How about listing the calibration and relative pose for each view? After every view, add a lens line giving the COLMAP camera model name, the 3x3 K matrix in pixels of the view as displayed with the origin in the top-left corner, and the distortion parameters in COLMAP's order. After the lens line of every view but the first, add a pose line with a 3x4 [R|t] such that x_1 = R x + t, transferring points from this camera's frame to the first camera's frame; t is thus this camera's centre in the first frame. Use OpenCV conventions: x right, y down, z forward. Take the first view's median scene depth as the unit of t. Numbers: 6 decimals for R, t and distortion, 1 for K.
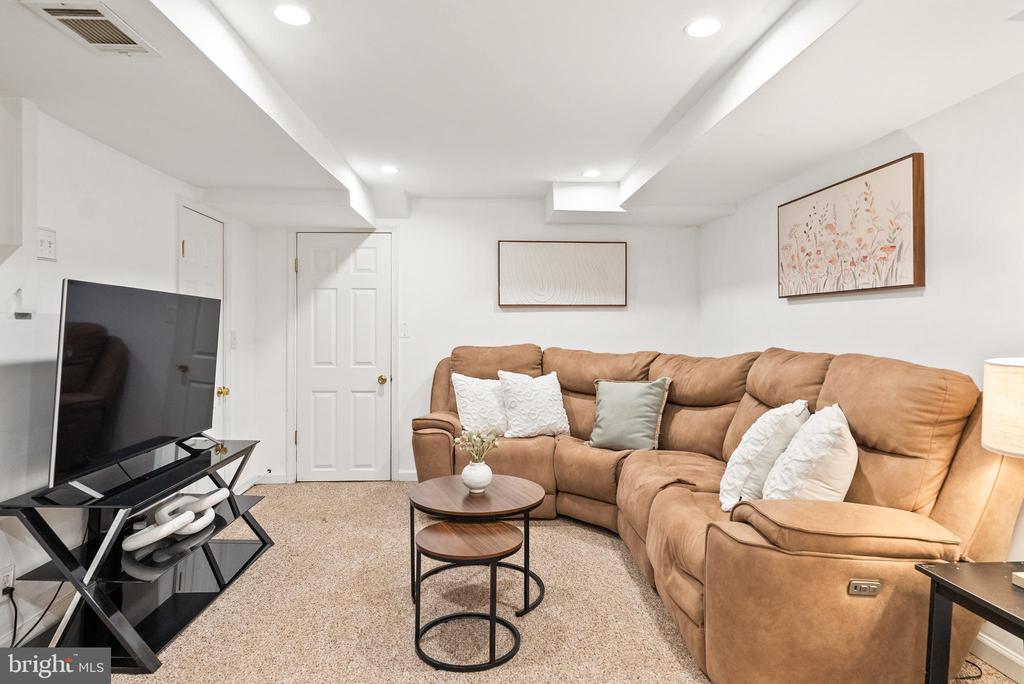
lens RADIAL K [[582.4, 0, 510.8], [0, 582.4, 328.5], [0, 0, 1]] dist [-0.001067, 0.000027]
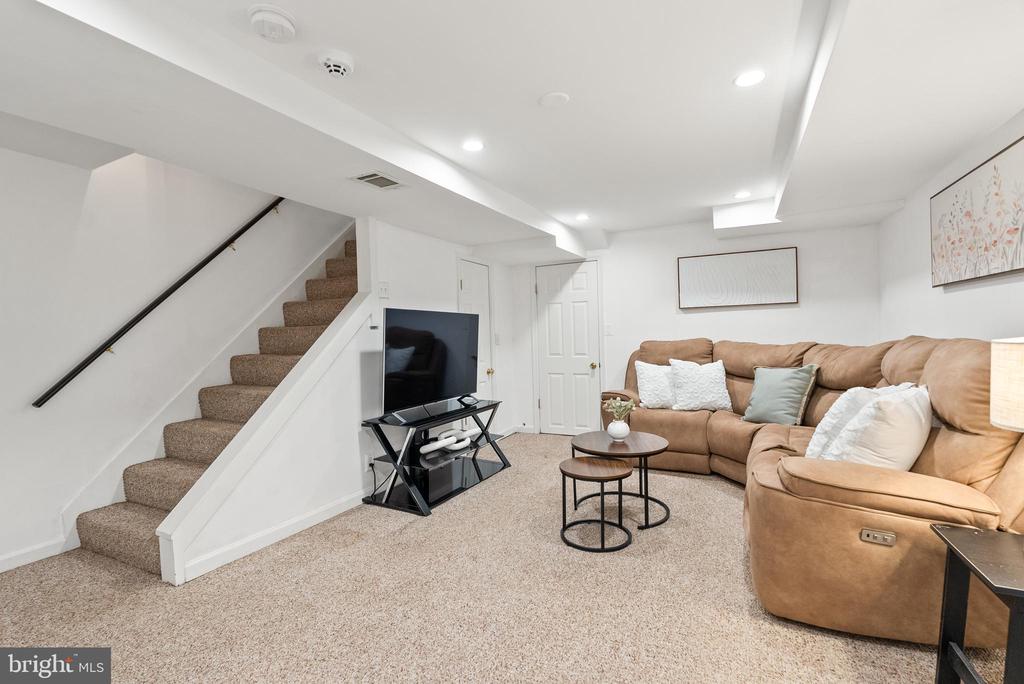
lens RADIAL K [[457.0, 0, 515.7], [0, 457.0, 344.3], [0, 0, 1]] dist [-0.002694, -0.000327]
pose [[0.869535, -0.014971, -0.493644, 0.252503], [0.028942, 0.999367, 0.020673, 0.011970], [0.493022, -0.032263, 0.869418, -0.079595]]
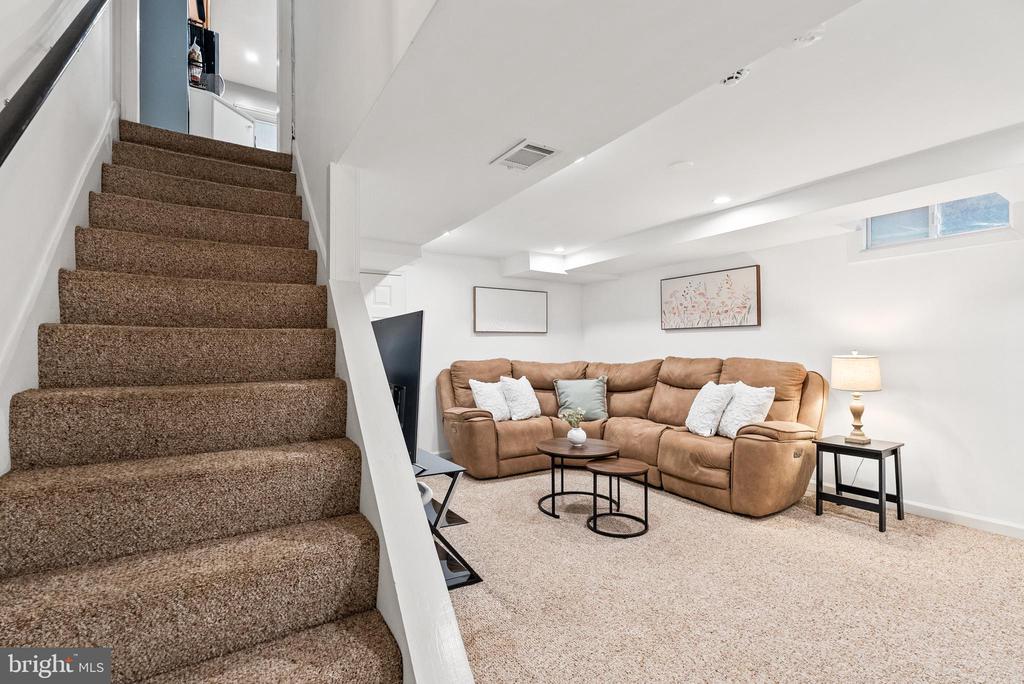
lens RADIAL K [[457.0, 0, 515.7], [0, 457.0, 344.3], [0, 0, 1]] dist [-0.002694, -0.000327]
pose [[0.871161, -0.002157, 0.490993, -0.760485], [0.008452, 0.999908, -0.010604, 0.006004], [-0.490925, 0.013387, 0.871099, -0.035217]]
